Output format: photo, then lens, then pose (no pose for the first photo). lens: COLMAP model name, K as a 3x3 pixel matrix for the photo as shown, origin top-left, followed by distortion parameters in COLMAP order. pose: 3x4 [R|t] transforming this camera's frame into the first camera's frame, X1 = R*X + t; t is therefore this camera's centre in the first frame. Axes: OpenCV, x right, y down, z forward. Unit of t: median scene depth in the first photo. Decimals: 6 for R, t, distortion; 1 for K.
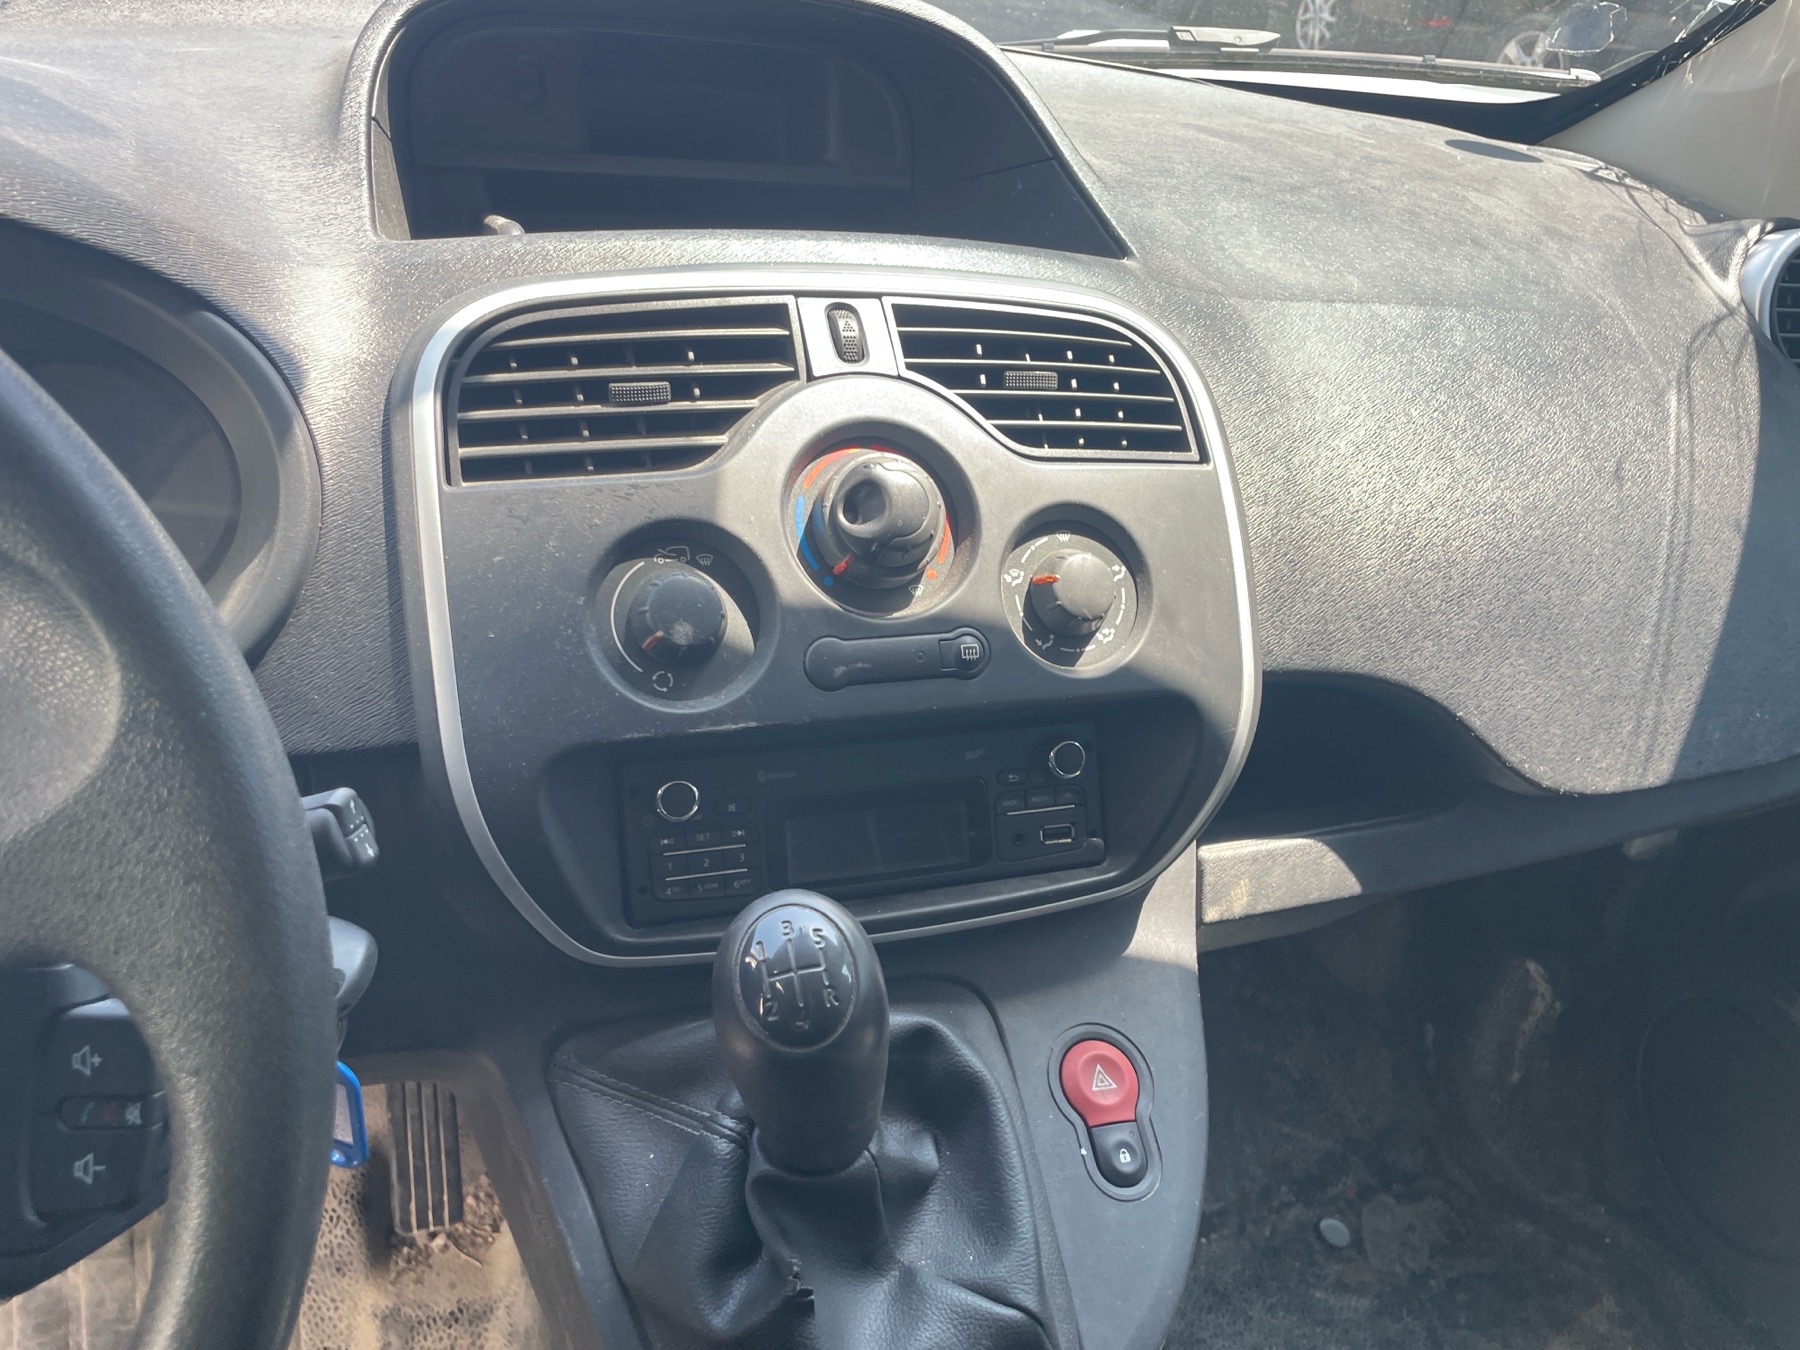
lens RADIAL K [[1359.3, 0, 899.2], [0, 1359.3, 682.2], [0, 0, 1]] dist [0.085749, -0.116524]
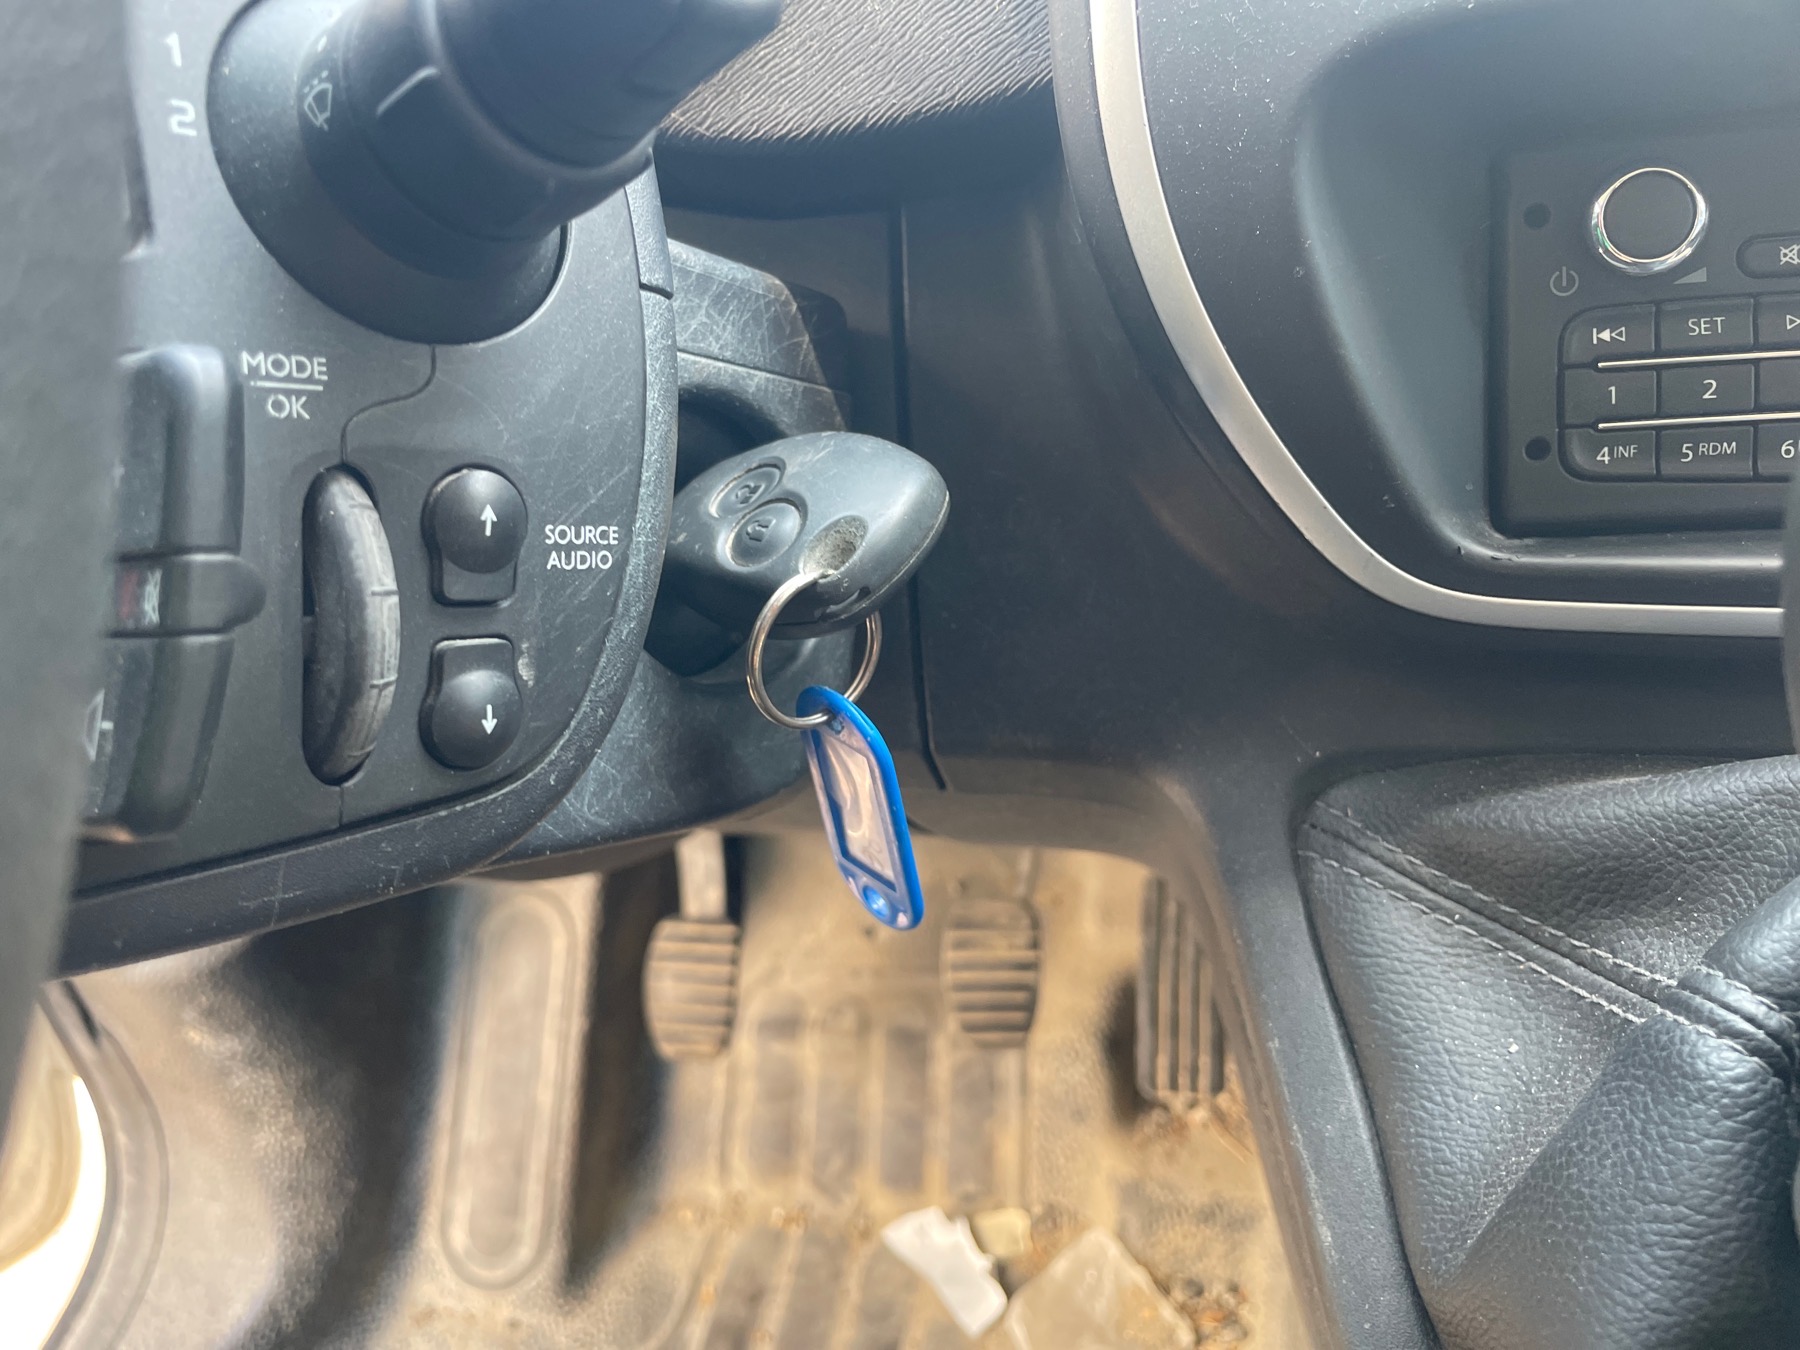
lens RADIAL K [[1407.5, 0, 897.1], [0, 1407.5, 707.6], [0, 0, 1]] dist [0.045074, -0.084611]
pose [[0.824908, 0.089849, -0.558080, -0.092675], [-0.035416, 0.993562, 0.107612, 0.180851], [0.564156, -0.069005, 0.822779, 0.485485]]
